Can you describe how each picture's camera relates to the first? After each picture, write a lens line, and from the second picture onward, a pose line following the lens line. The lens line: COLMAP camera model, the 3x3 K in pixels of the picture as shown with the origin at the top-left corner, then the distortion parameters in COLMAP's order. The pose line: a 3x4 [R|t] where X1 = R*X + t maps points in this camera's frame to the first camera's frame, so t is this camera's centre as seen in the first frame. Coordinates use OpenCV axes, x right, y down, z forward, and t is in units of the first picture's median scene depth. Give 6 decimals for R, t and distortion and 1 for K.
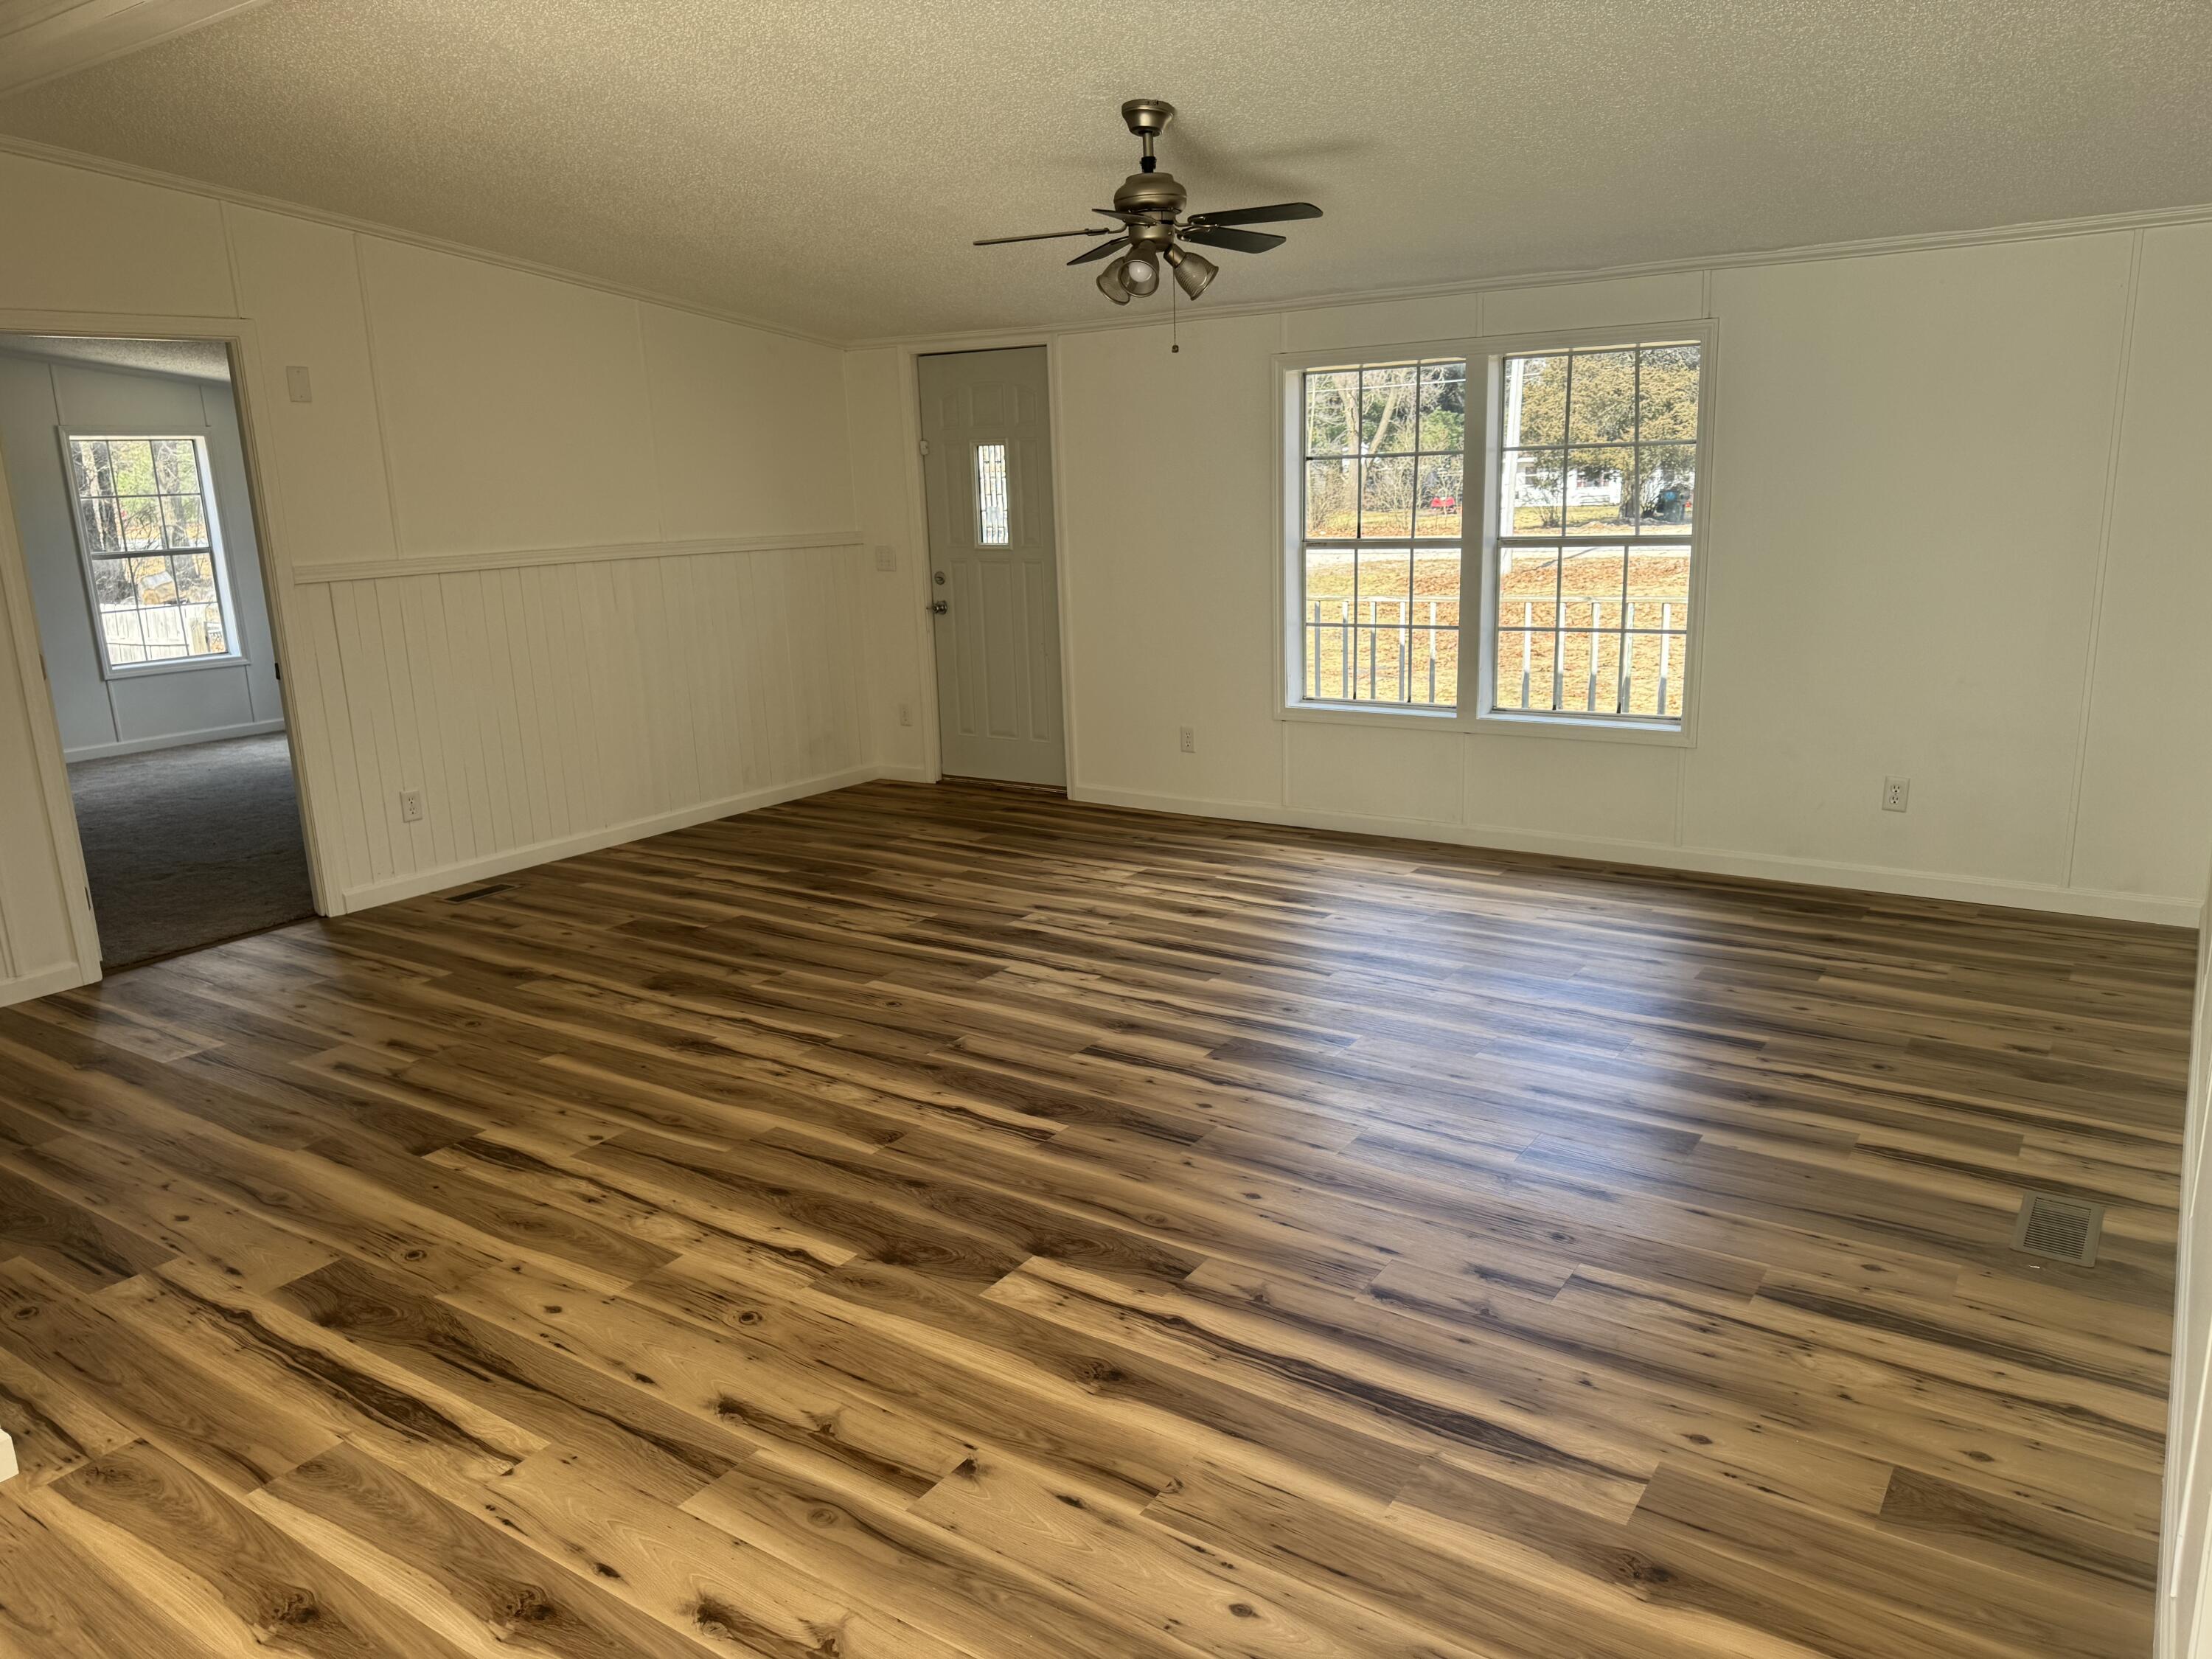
lens RADIAL K [[1552.3, 0, 1106.7], [0, 1552.3, 834.7], [0, 0, 1]] dist [0.106404, -0.135778]
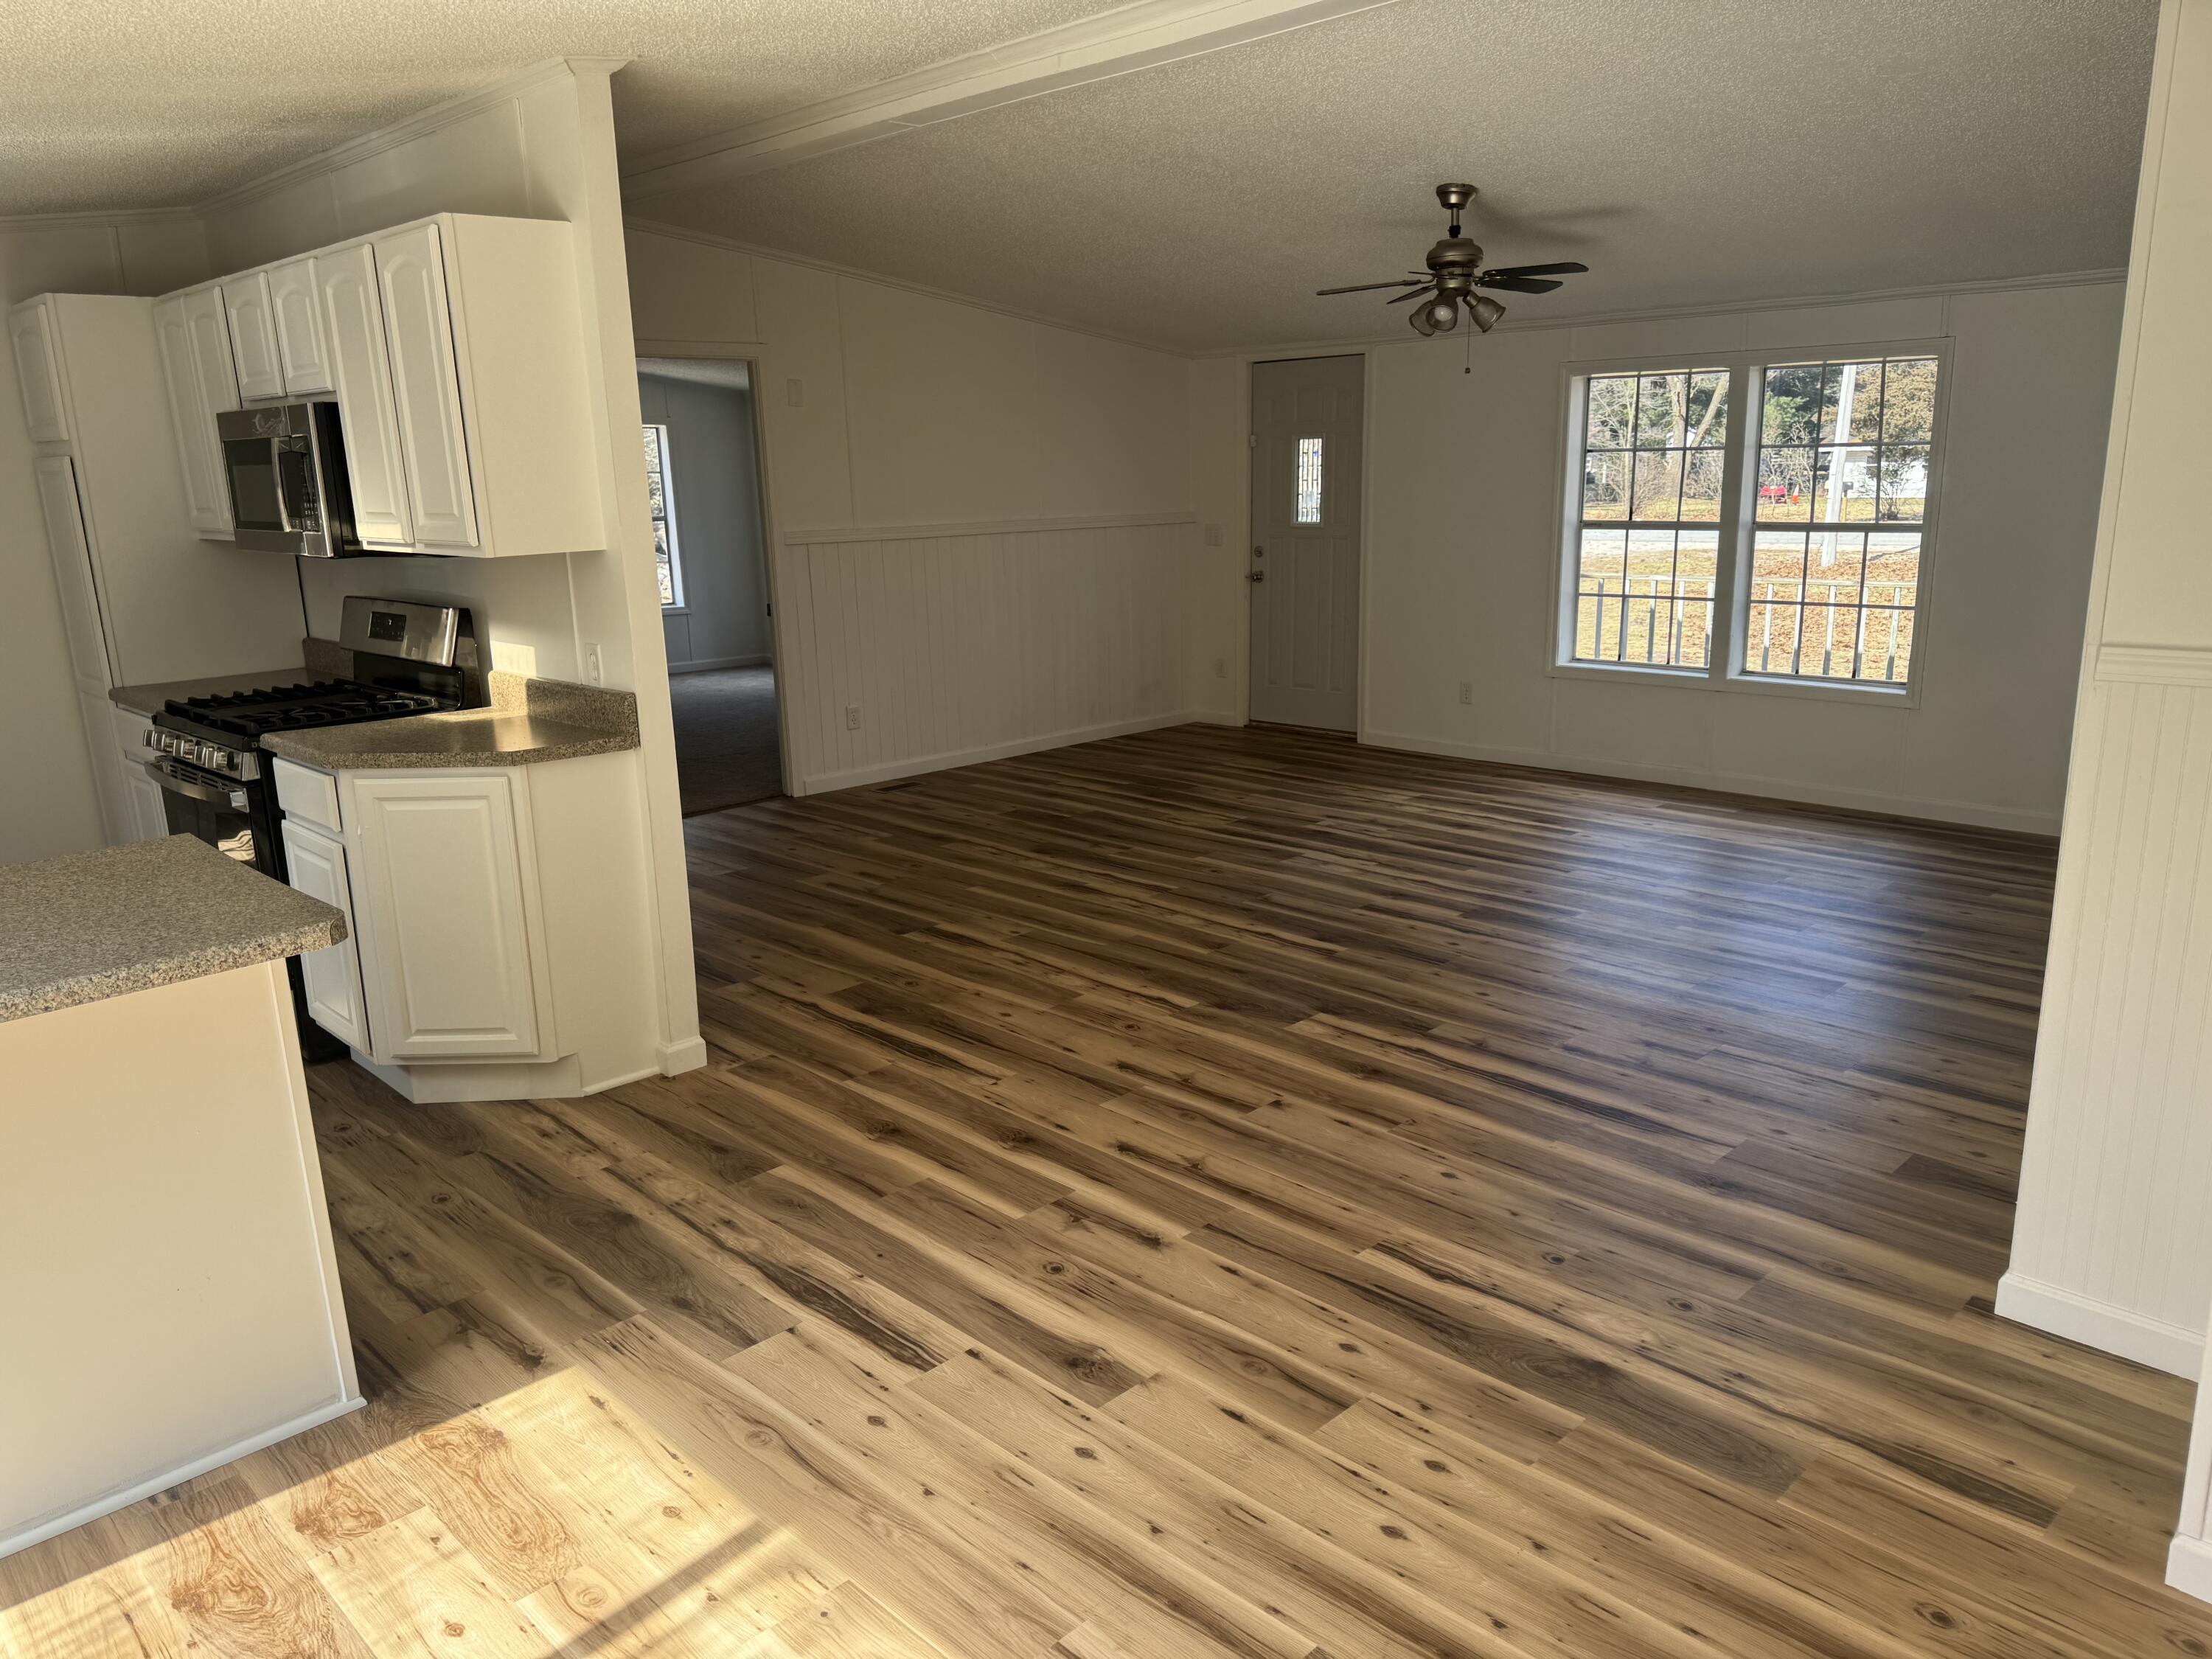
lens RADIAL K [[1540.9, 0, 1106.0], [0, 1540.9, 829.5], [0, 0, 1]] dist [0.203716, -0.388456]
pose [[0.982084, 0.054719, -0.180321, 0.005550], [-0.053660, 0.998501, 0.010752, 0.072989], [0.180640, -0.000883, 0.983549, -0.341956]]
